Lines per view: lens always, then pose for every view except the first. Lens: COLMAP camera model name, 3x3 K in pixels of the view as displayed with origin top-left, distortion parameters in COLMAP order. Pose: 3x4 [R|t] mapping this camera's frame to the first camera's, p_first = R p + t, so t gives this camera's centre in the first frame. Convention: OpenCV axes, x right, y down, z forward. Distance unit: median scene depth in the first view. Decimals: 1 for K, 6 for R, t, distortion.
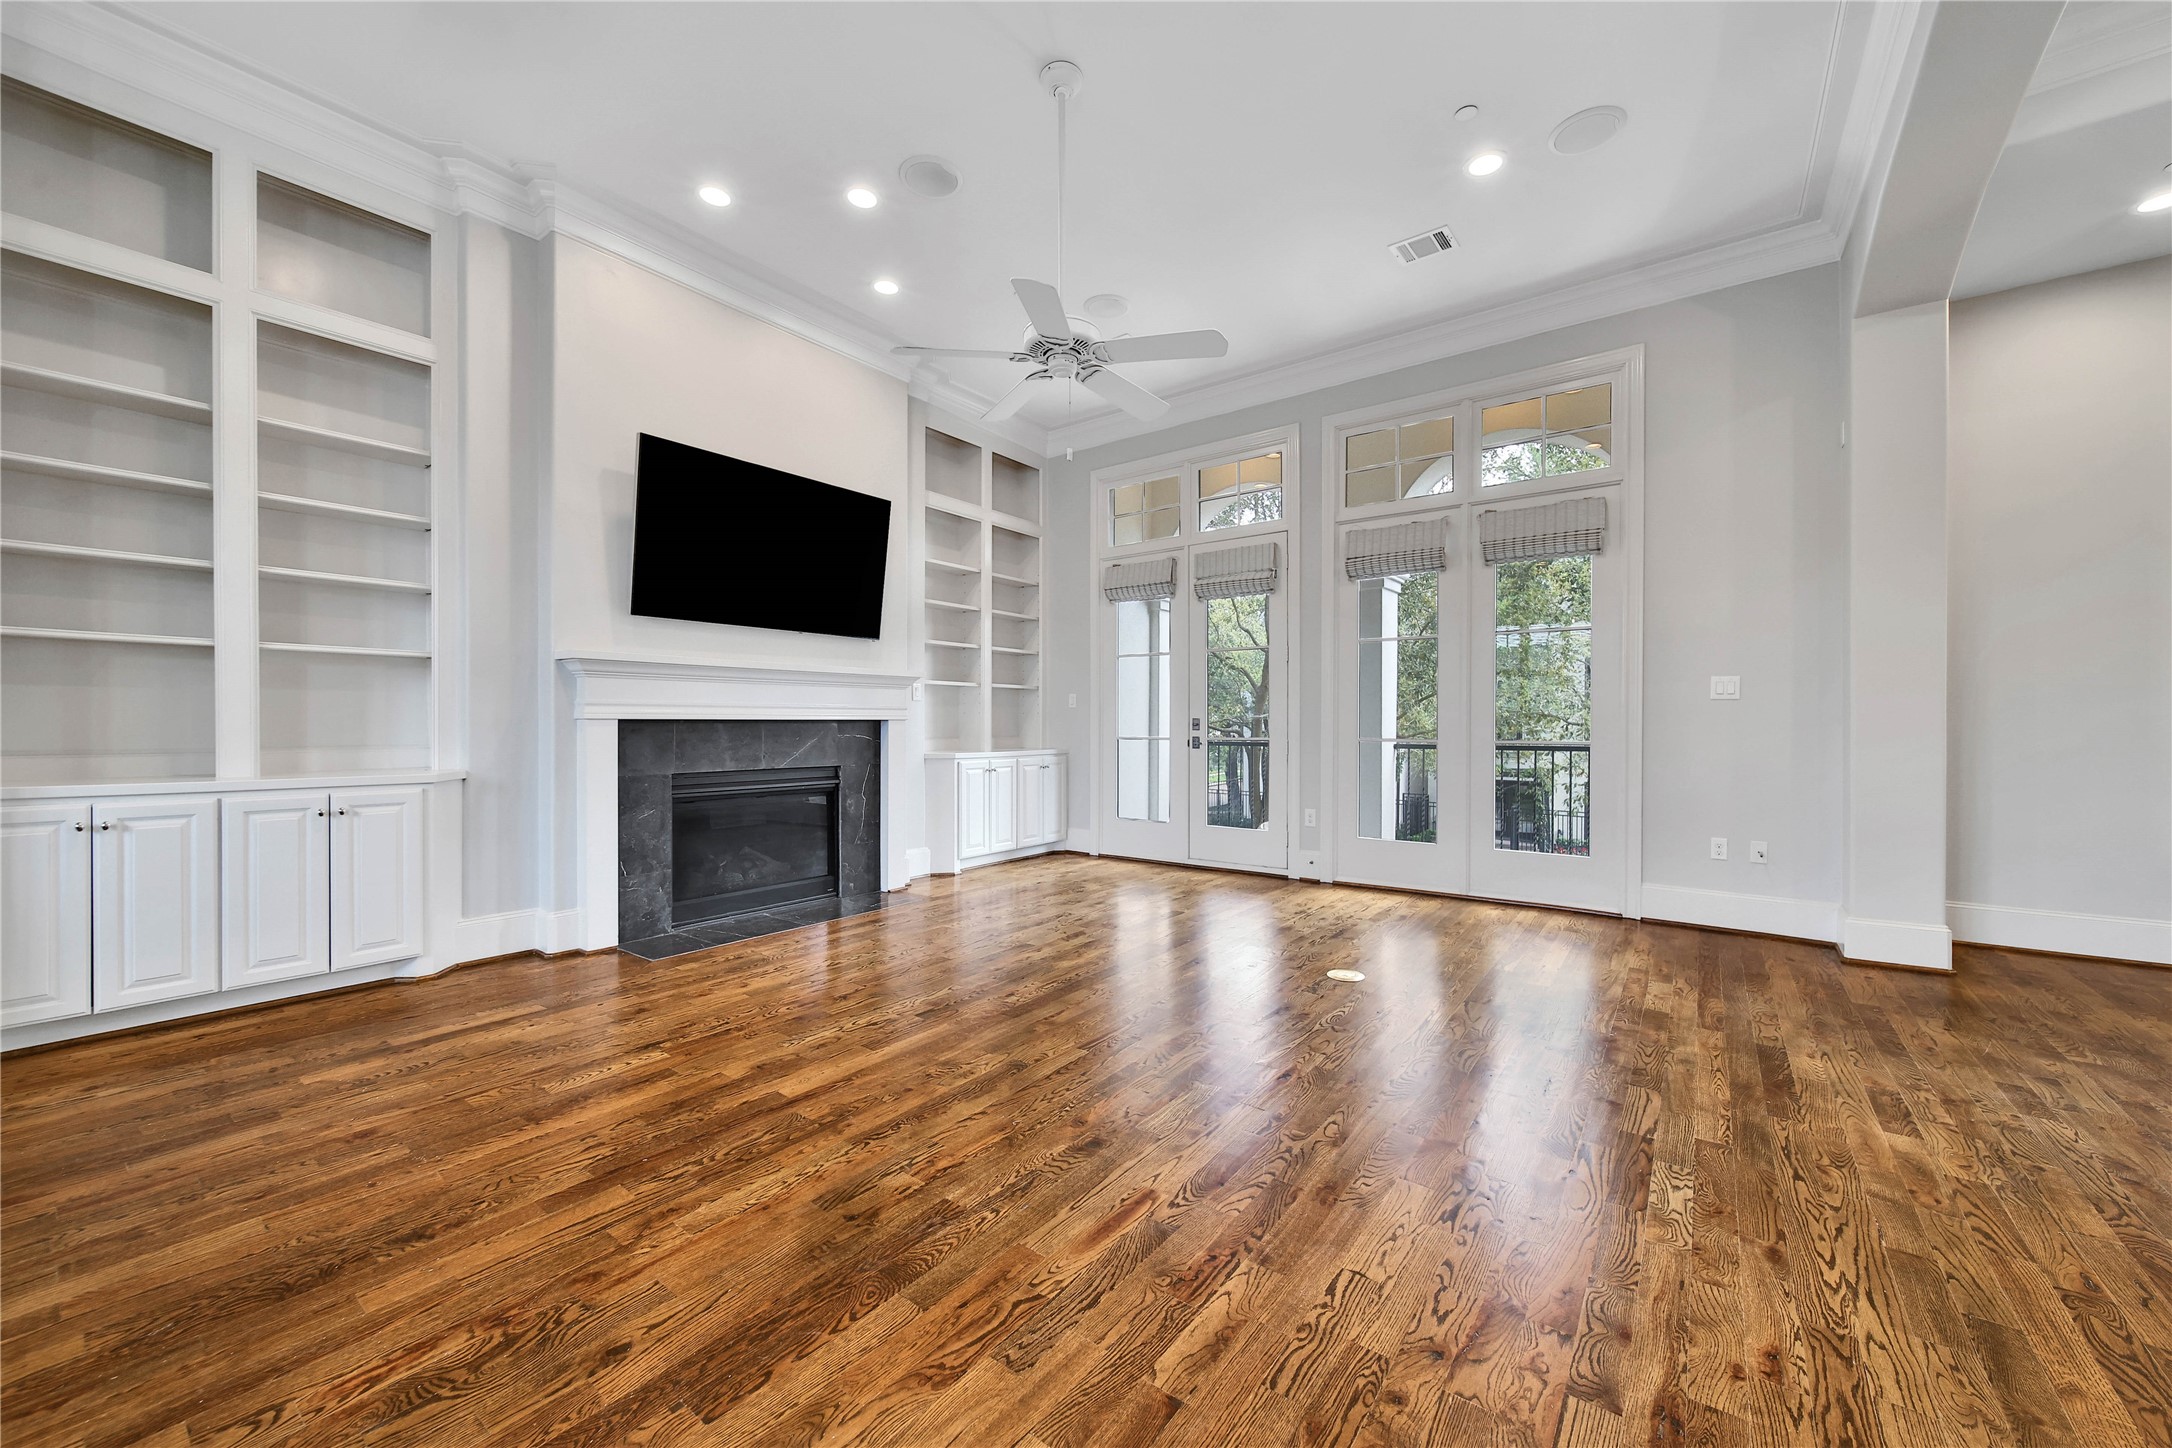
lens RADIAL K [[823.1, 0, 1086.0], [0, 823.1, 724.0], [0, 0, 1]] dist [-0.001575, -0.000387]
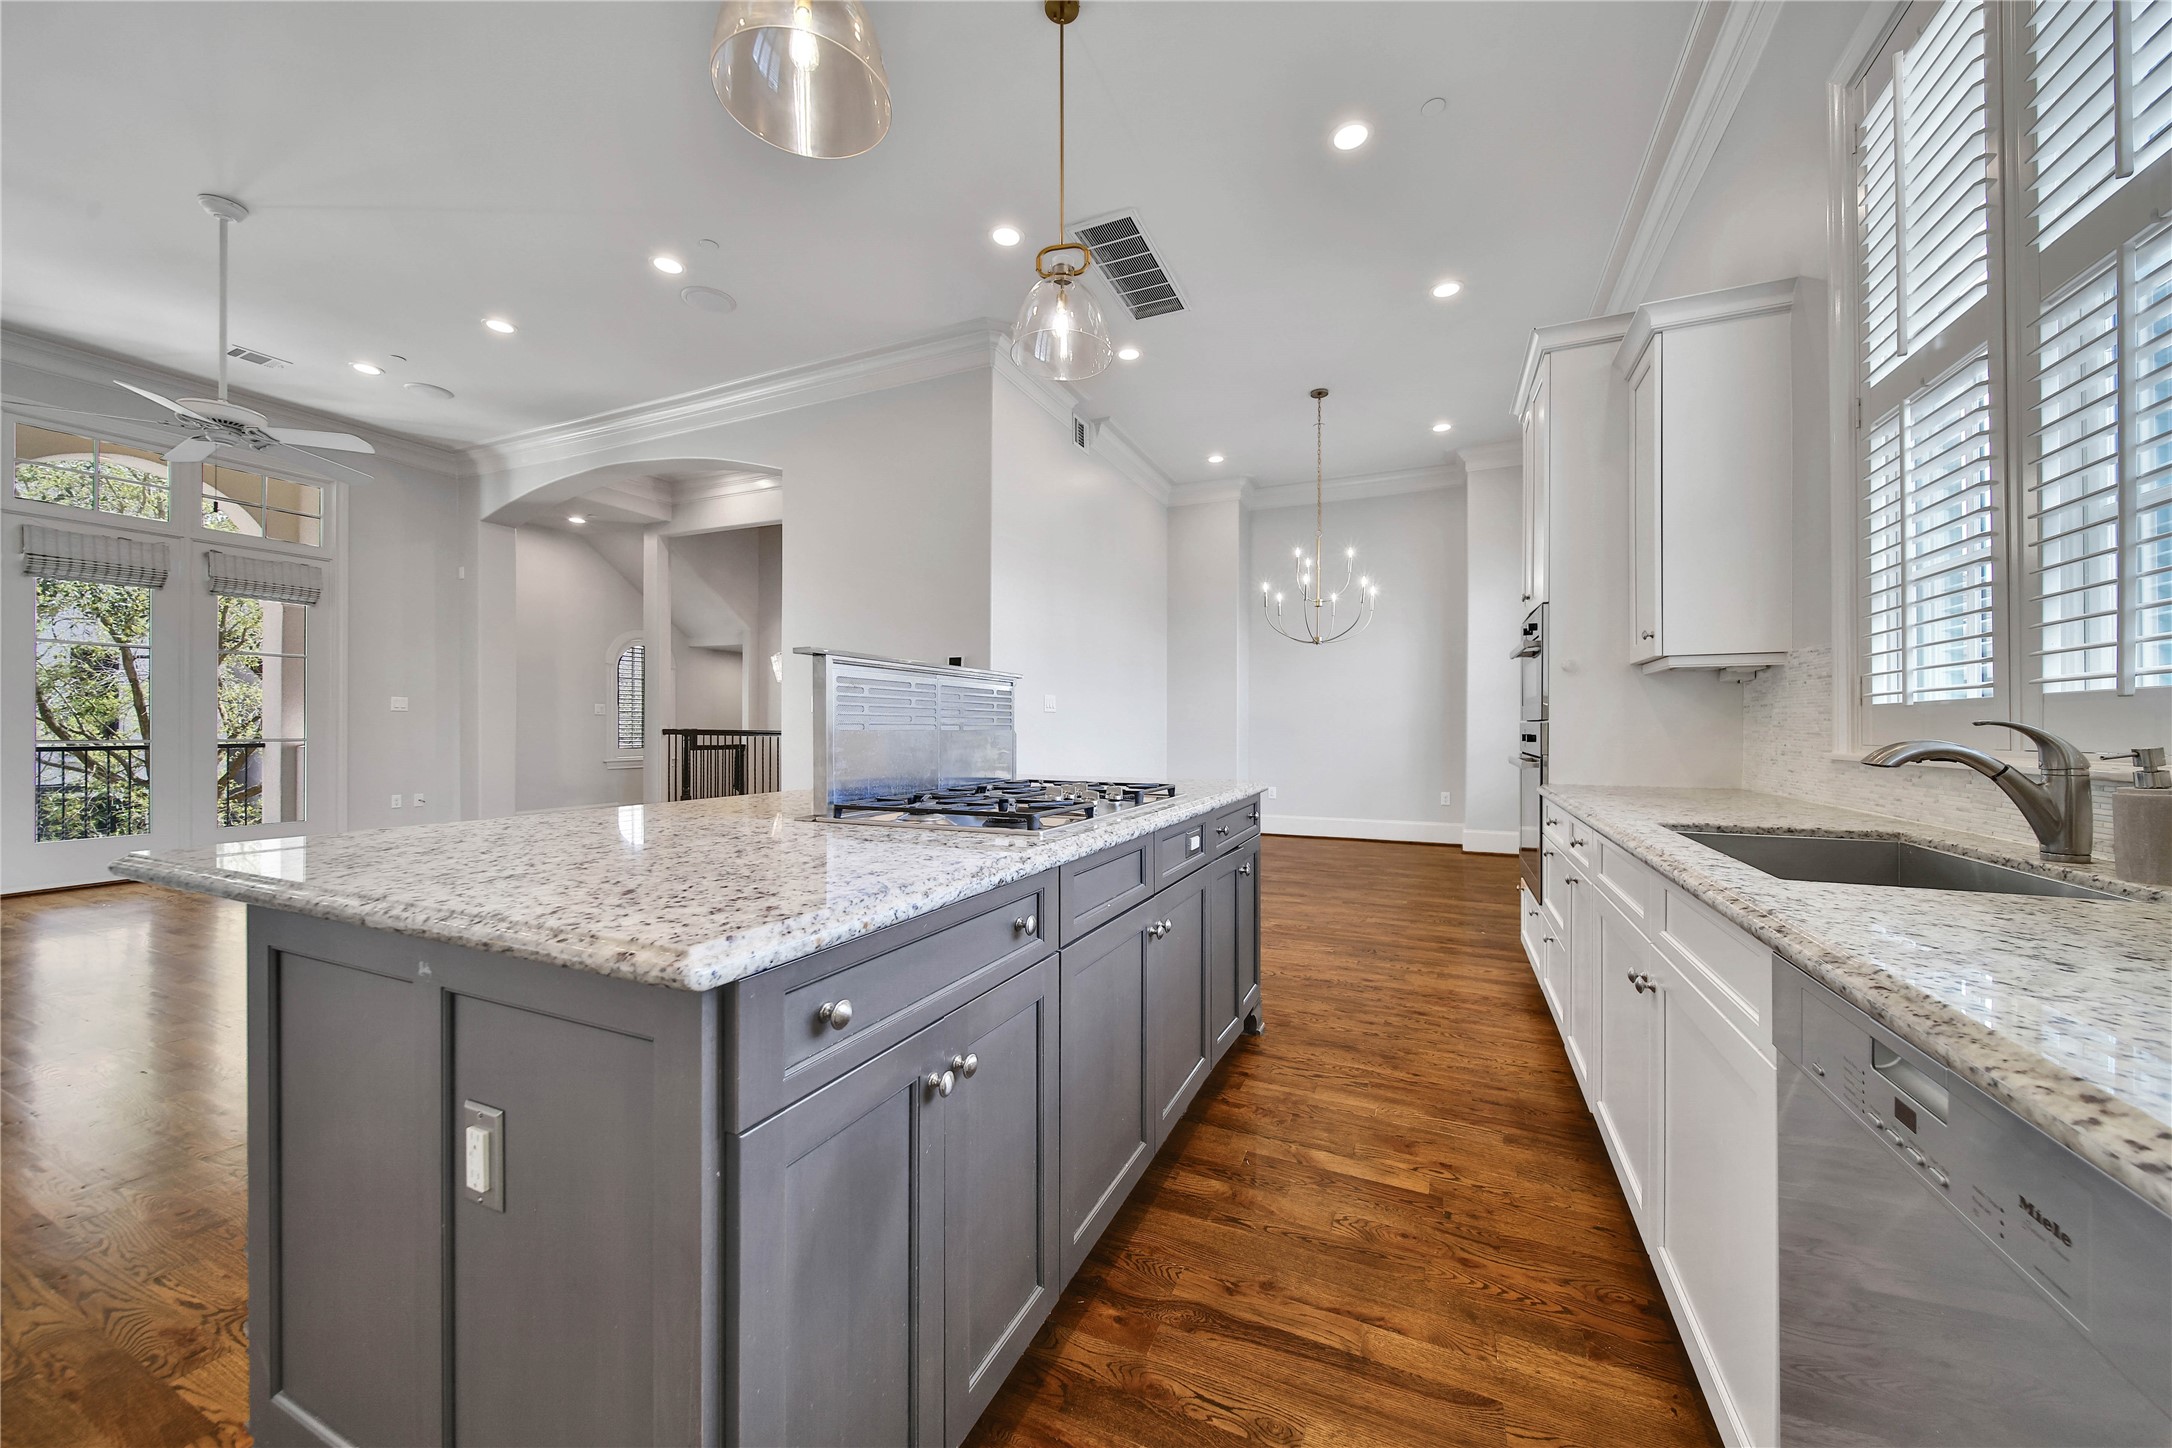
lens RADIAL K [[784.8, 0, 1087.0], [0, 784.8, 732.1], [0, 0, 1]] dist [-0.000339, -0.002280]
pose [[-0.223958, -0.002345, 0.974596, -1.250442], [-0.001080, 0.999997, 0.002158, 0.008229], [-0.974598, -0.000570, -0.223959, 0.003390]]
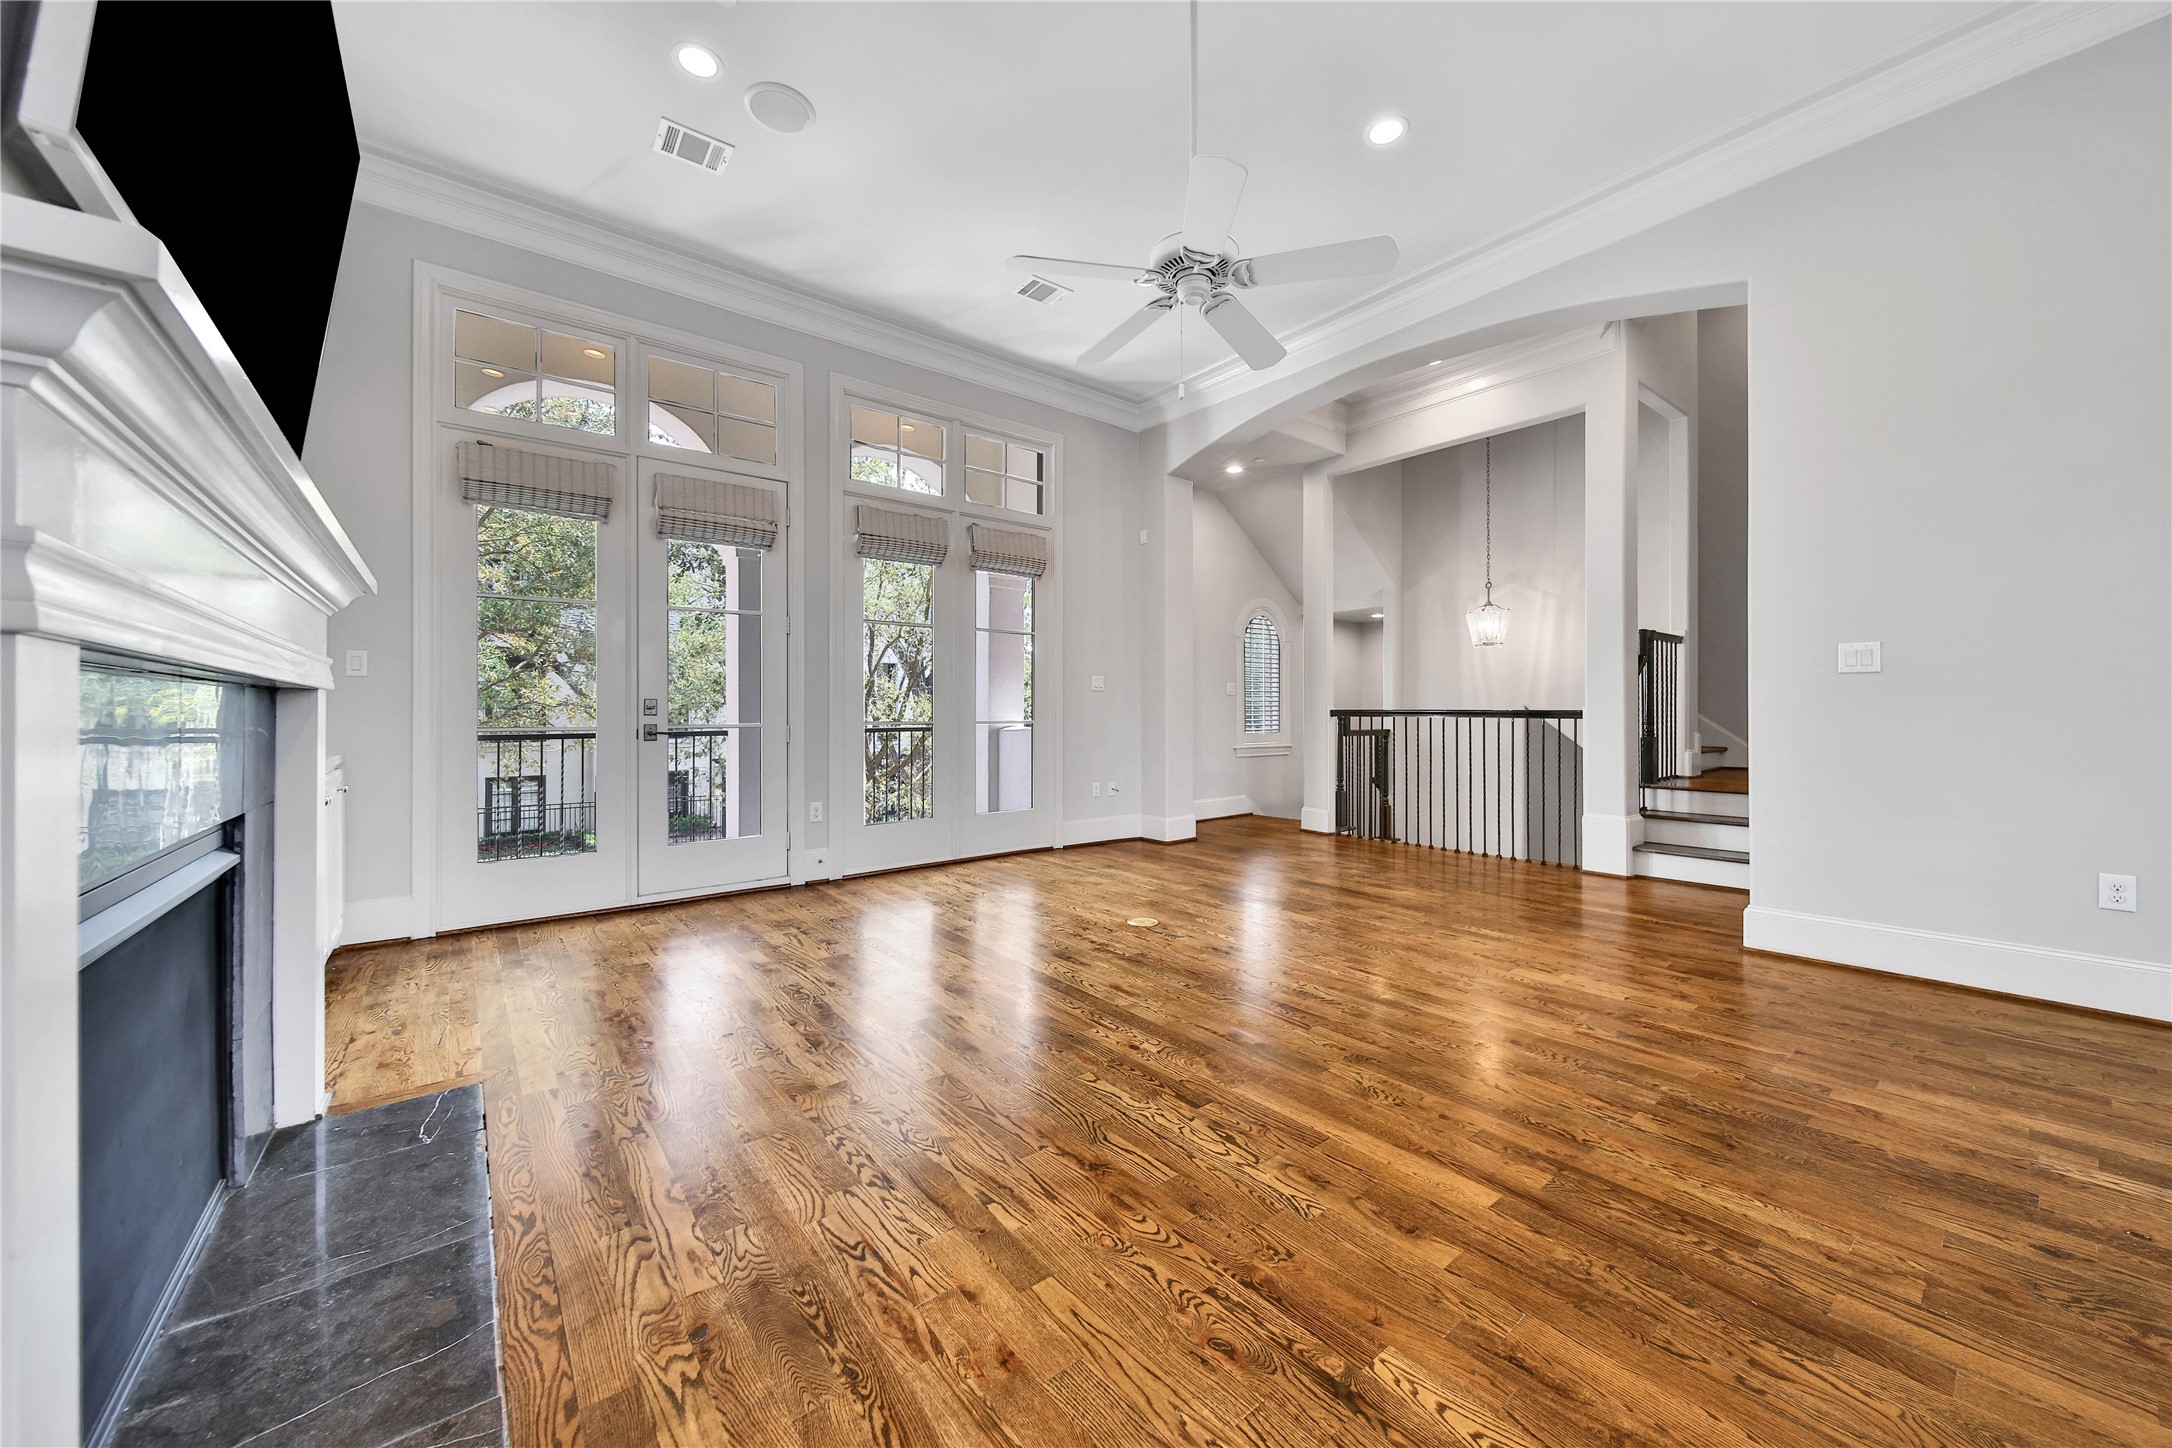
lens RADIAL K [[779.0, 0, 1085.4], [0, 779.0, 726.3], [0, 0, 1]] dist [-0.000026, -0.001472]
pose [[0.250502, -0.017667, 0.967955, -0.731332], [0.005461, 0.999843, 0.016835, 0.010308], [-0.968101, 0.001069, 0.250559, 0.770037]]
